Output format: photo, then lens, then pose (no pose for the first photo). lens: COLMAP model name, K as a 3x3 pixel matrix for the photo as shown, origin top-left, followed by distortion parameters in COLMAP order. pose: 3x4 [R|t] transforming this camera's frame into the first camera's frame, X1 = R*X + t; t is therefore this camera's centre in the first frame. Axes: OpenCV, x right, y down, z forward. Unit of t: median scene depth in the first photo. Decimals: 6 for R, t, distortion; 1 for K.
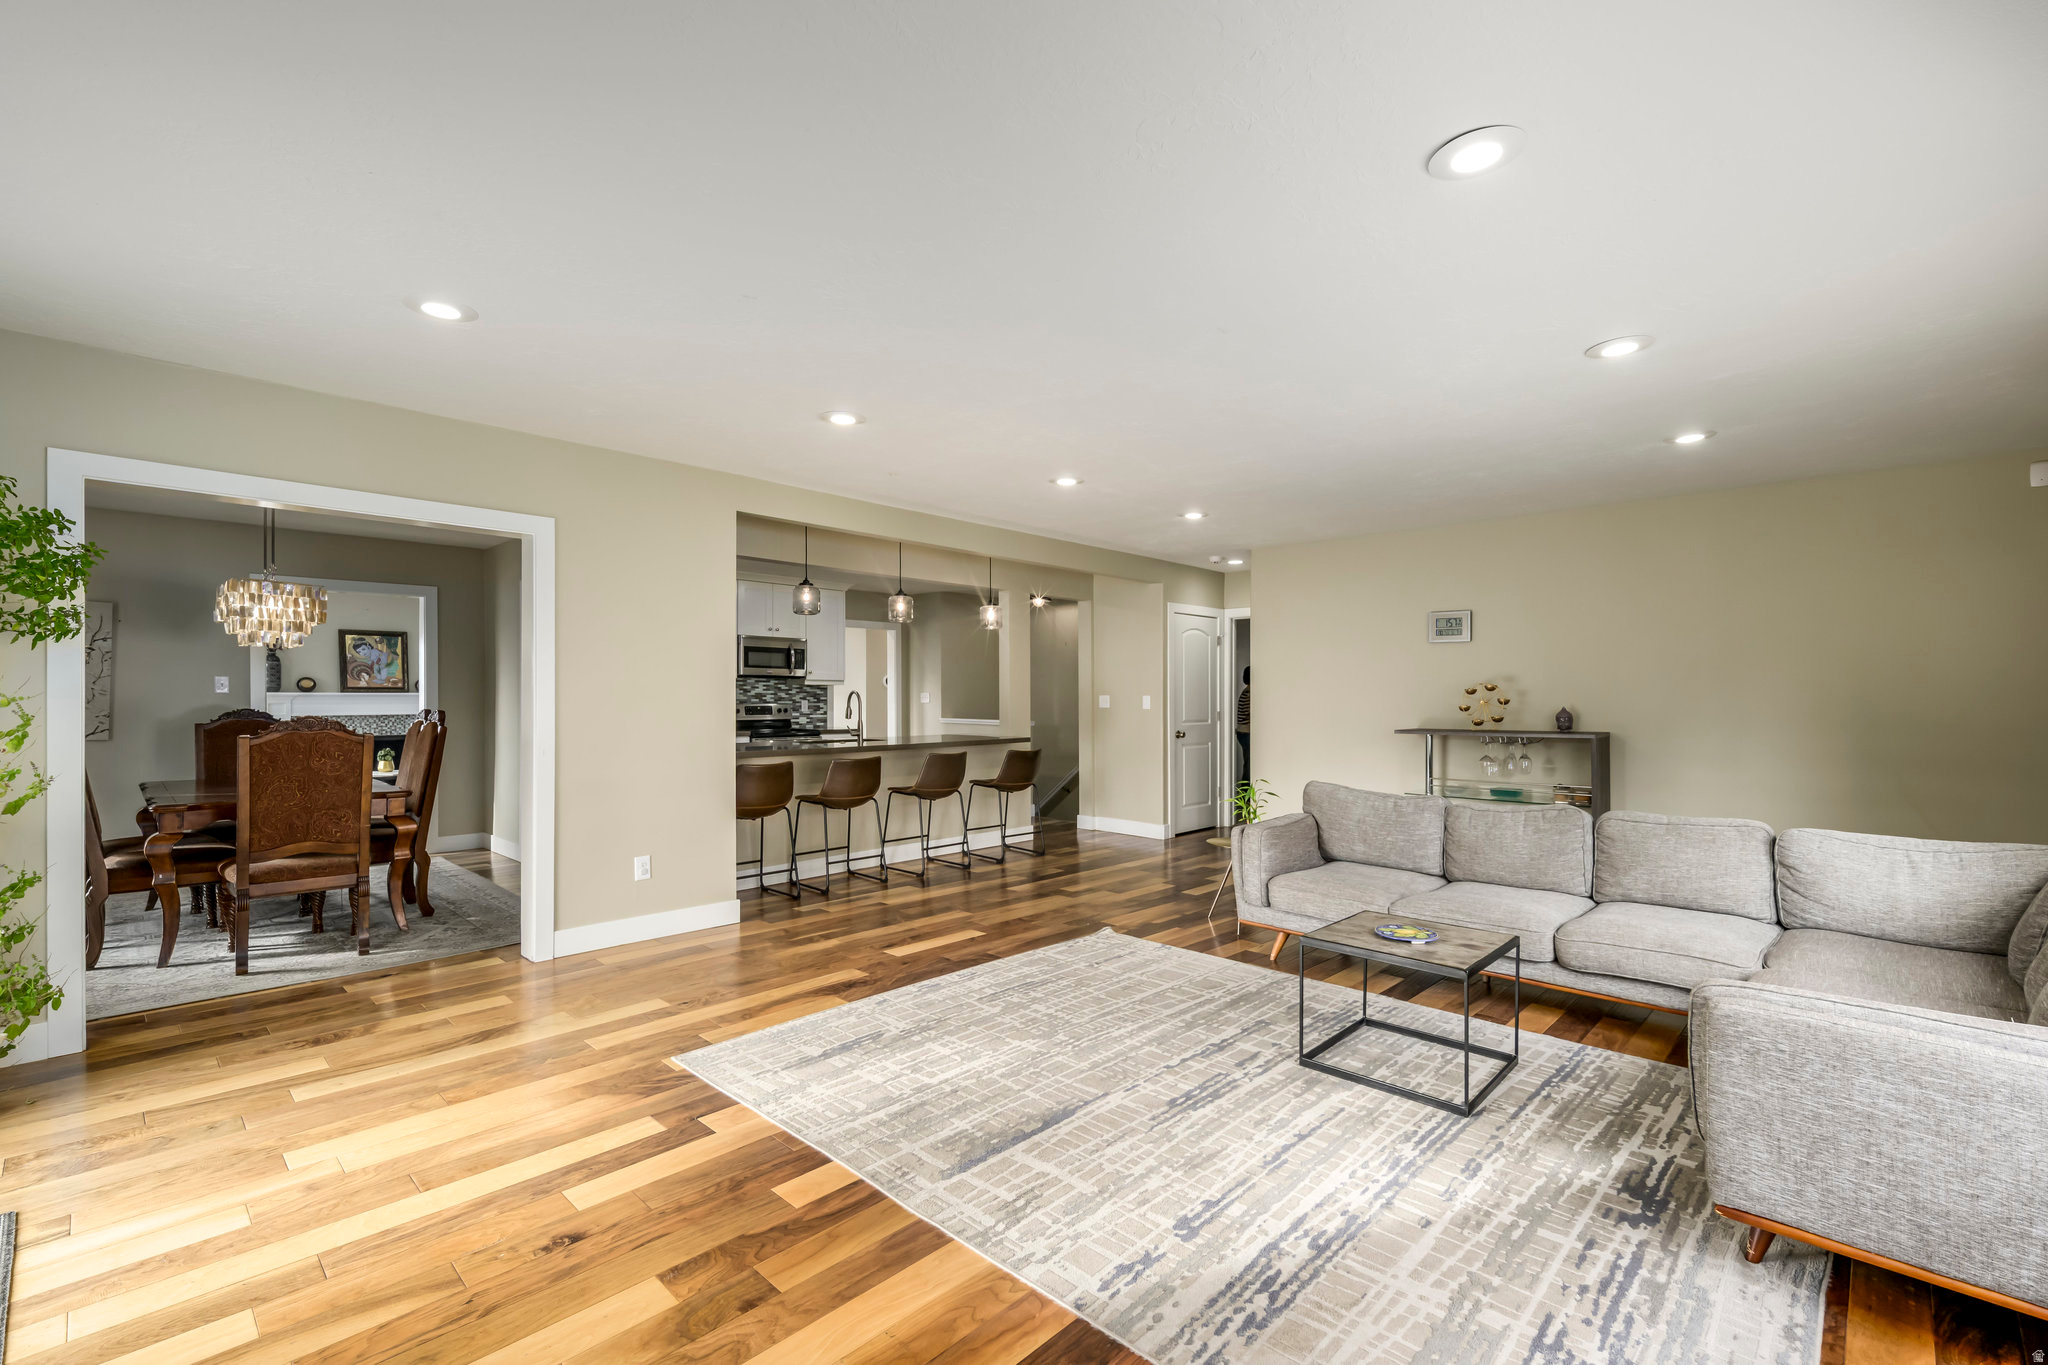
lens RADIAL K [[895.5, 0, 1031.0], [0, 895.5, 692.1], [0, 0, 1]] dist [0.008661, -0.000700]
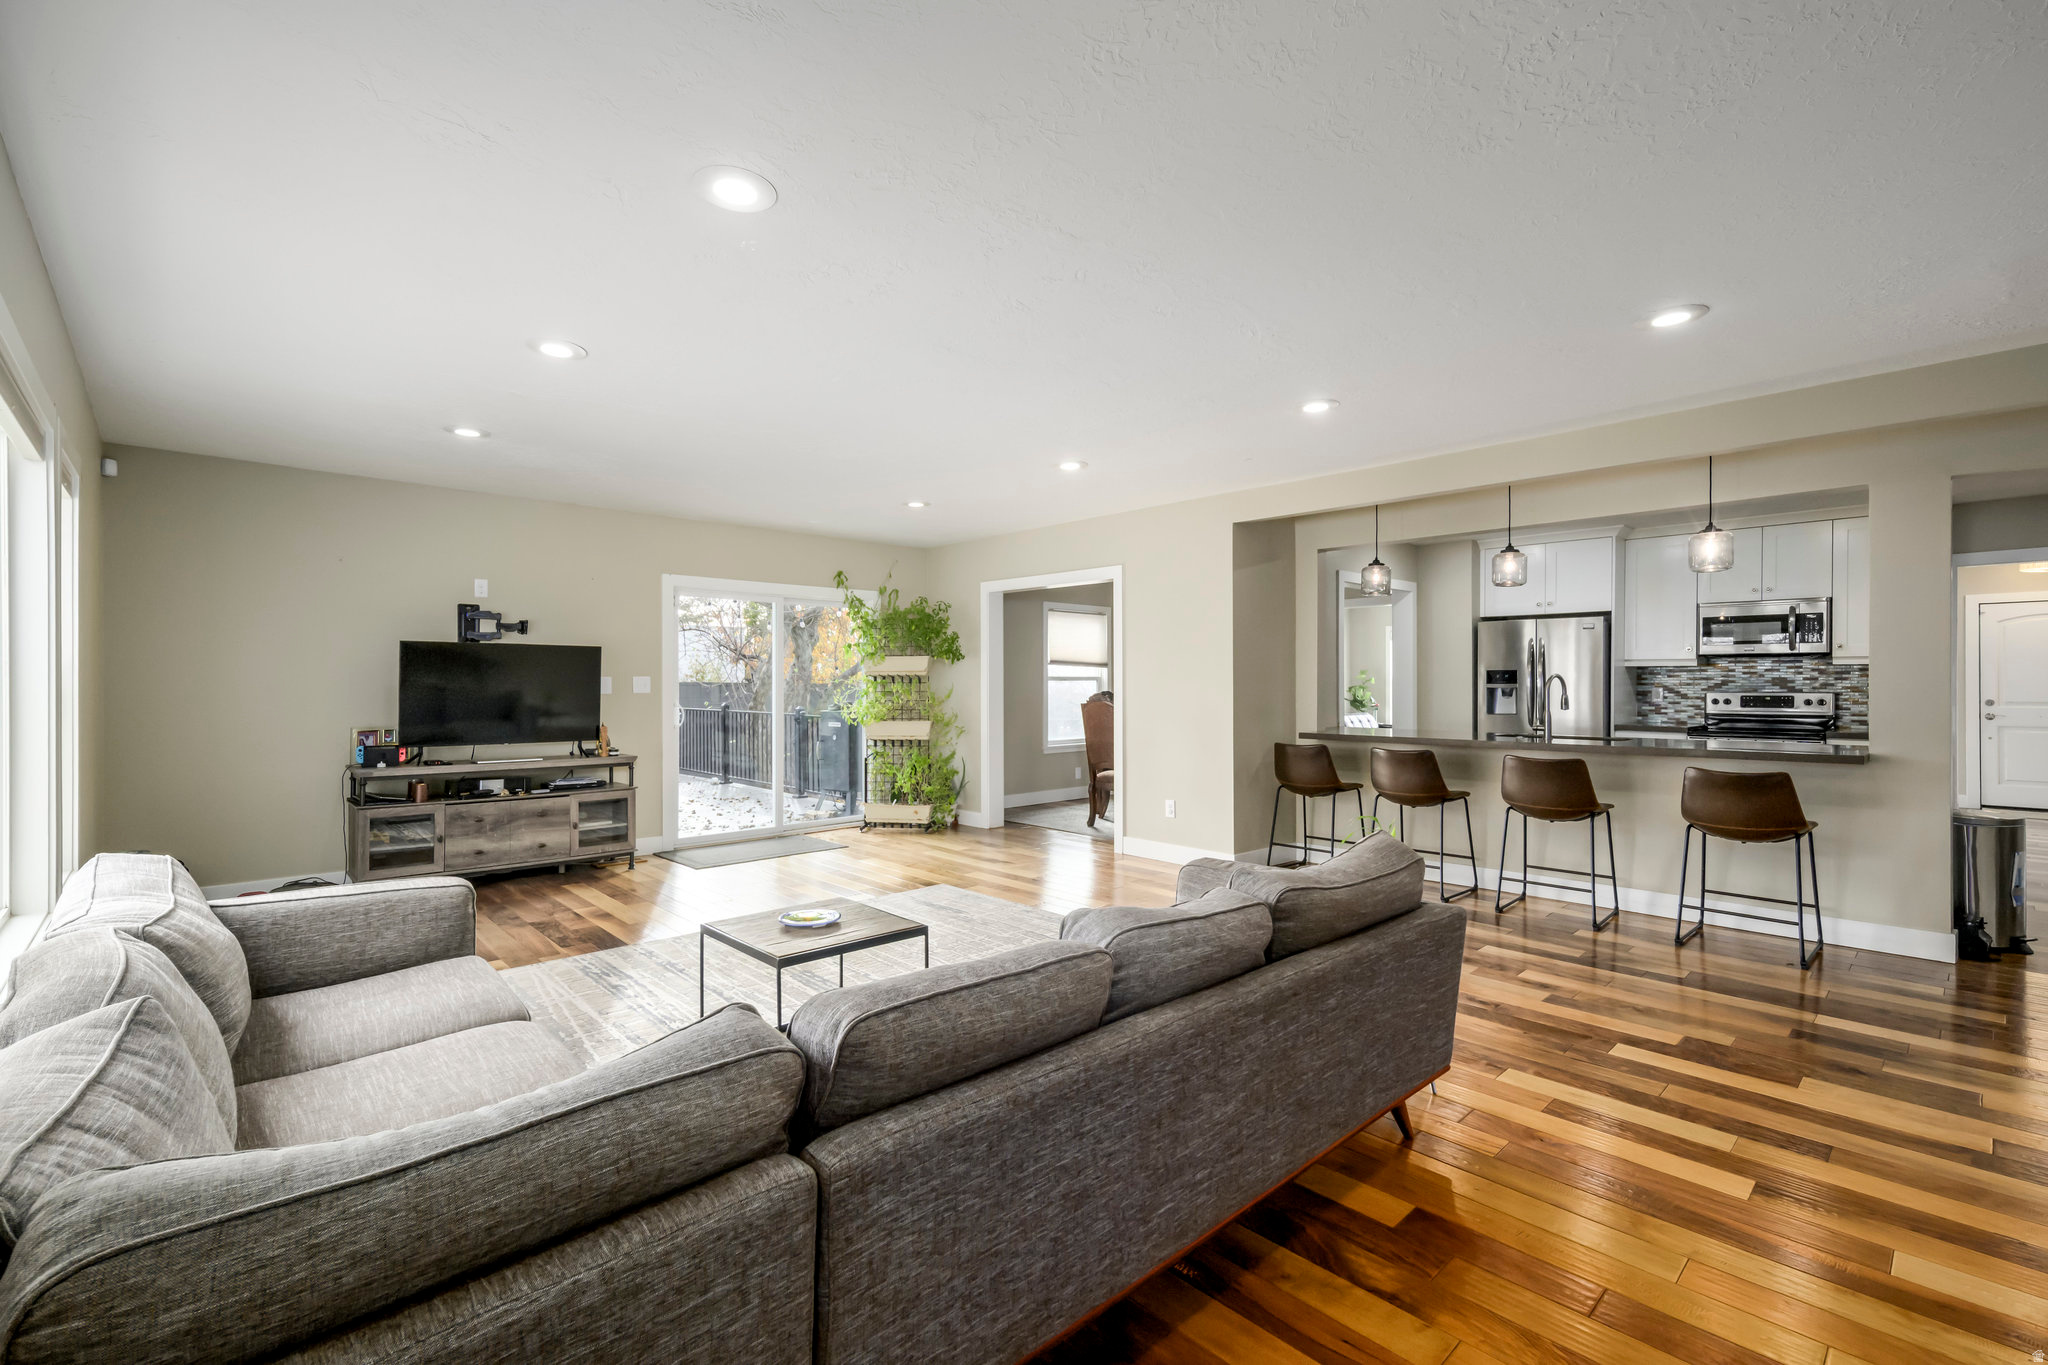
lens RADIAL K [[895.5, 0, 1026.8], [0, 895.5, 670.3], [0, 0, 1]] dist [0.008661, -0.000700]
pose [[-0.057113, -0.017964, -0.998206, 1.135496], [0.003974, 0.999826, -0.018220, 0.014359], [0.998360, -0.005008, -0.057031, 1.054961]]
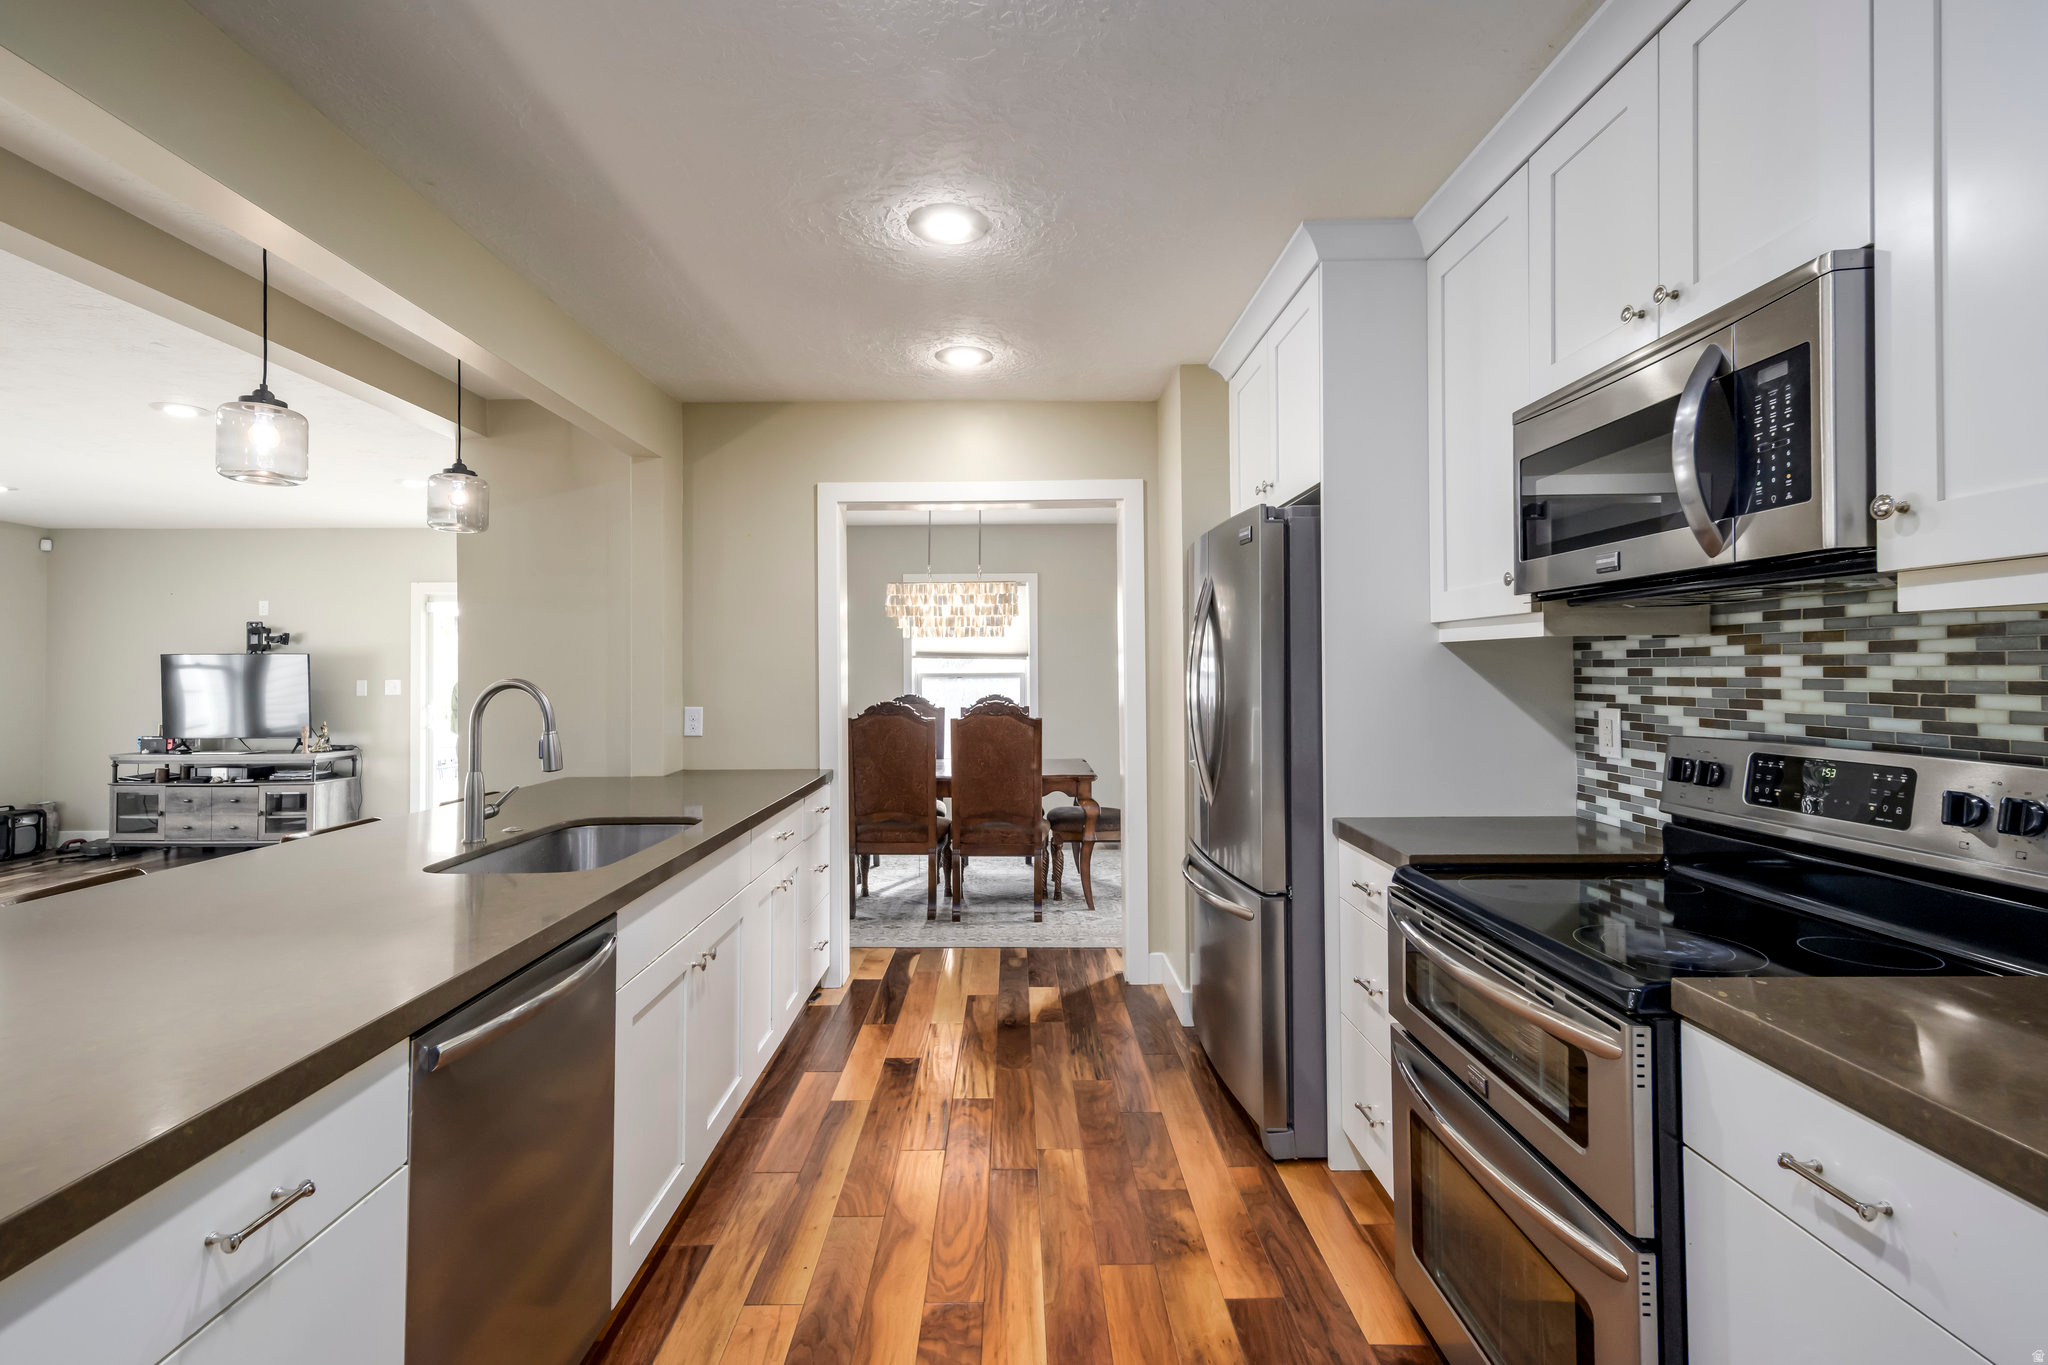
lens RADIAL K [[895.5, 0, 1014.2], [0, 895.5, 665.2], [0, 0, 1]] dist [0.008661, -0.000700]
pose [[-0.723423, -0.004572, -0.690390, -0.196952], [0.007510, 0.999867, -0.014491, -0.001934], [0.690364, -0.015669, -0.723292, 2.462993]]
